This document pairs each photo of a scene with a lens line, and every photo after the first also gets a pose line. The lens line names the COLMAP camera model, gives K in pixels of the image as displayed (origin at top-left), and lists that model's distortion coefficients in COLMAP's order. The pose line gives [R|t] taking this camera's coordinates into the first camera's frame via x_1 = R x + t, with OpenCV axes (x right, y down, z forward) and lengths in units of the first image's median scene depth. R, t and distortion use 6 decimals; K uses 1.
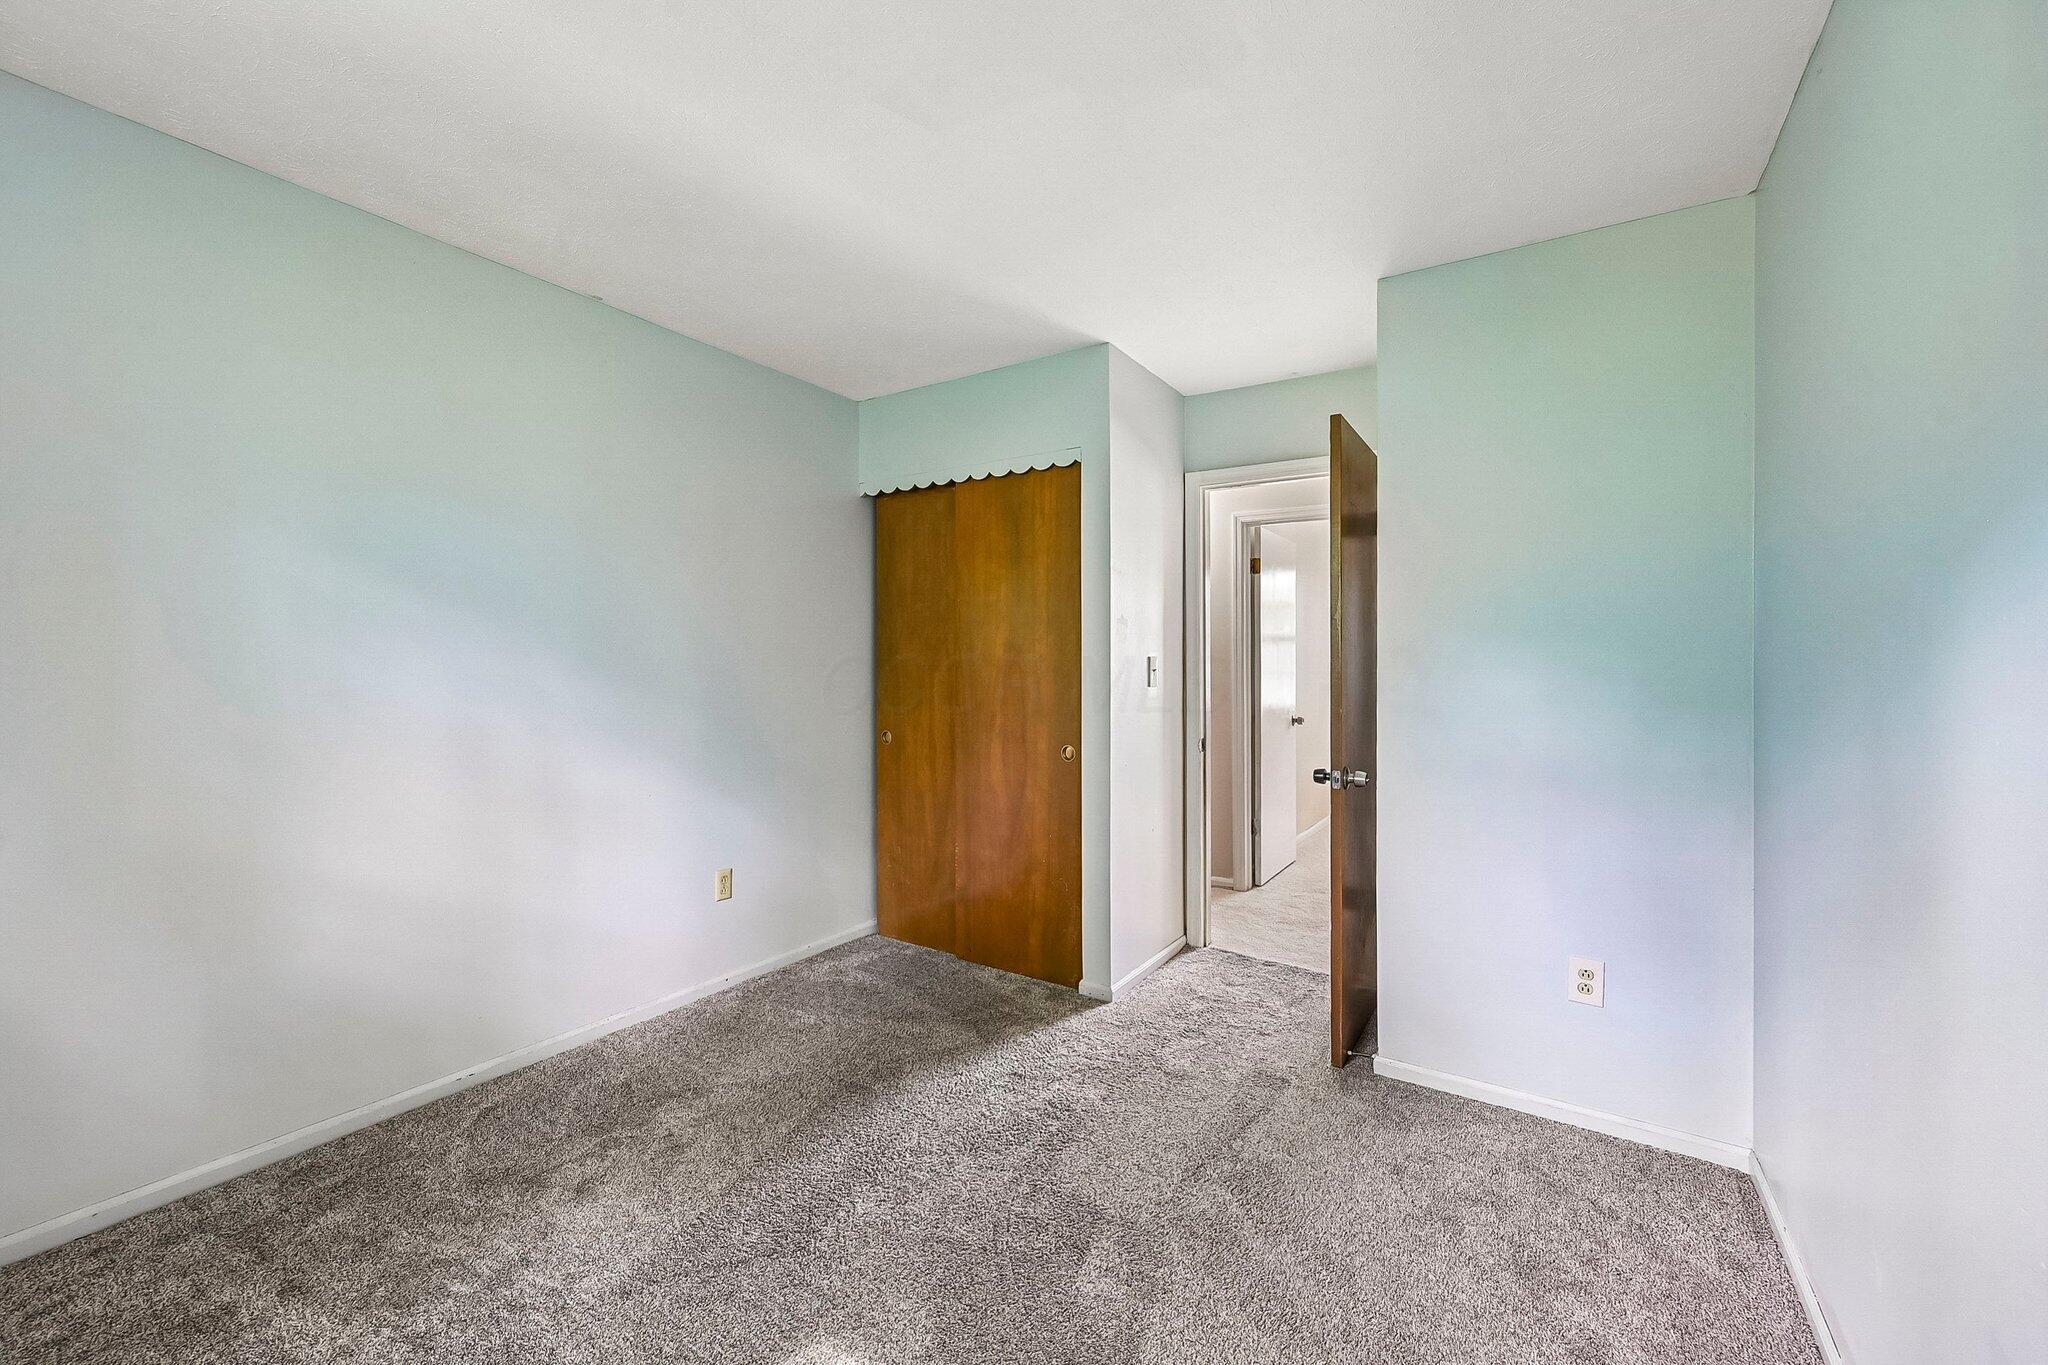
lens RADIAL K [[830.3, 0, 1020.1], [0, 830.3, 673.2], [0, 0, 1]] dist [-0.000837, 0.000350]
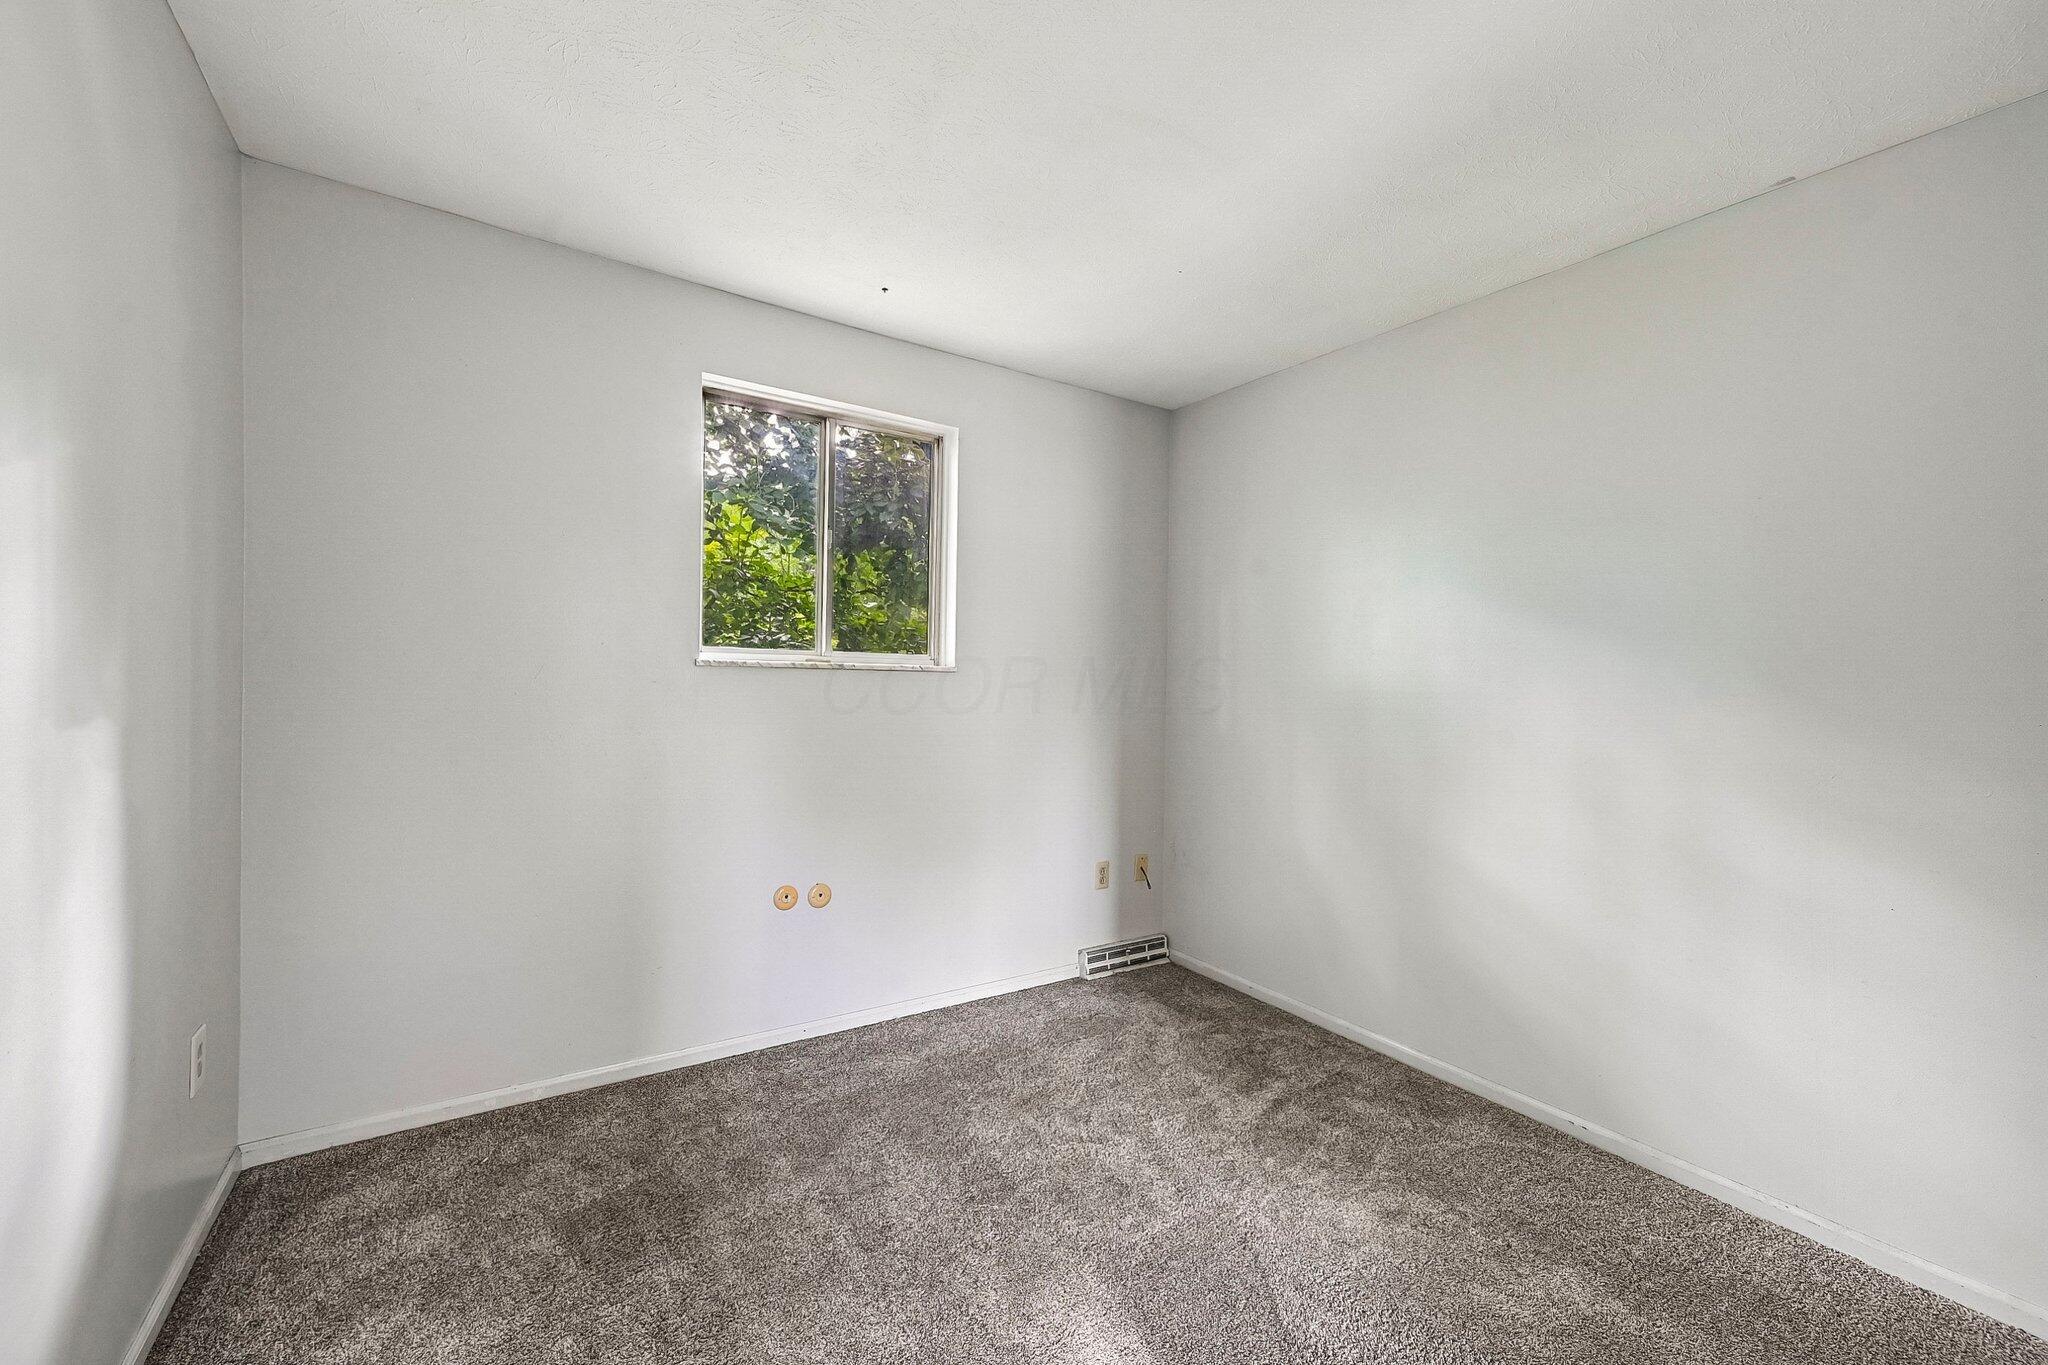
lens RADIAL K [[830.3, 0, 1021.4], [0, 830.3, 685.7], [0, 0, 1]] dist [-0.000837, 0.000350]
pose [[-0.420042, -0.007928, -0.907470, 0.502665], [-0.027022, 0.999628, 0.003775, -0.008754], [0.907102, 0.026107, -0.420099, 0.848498]]
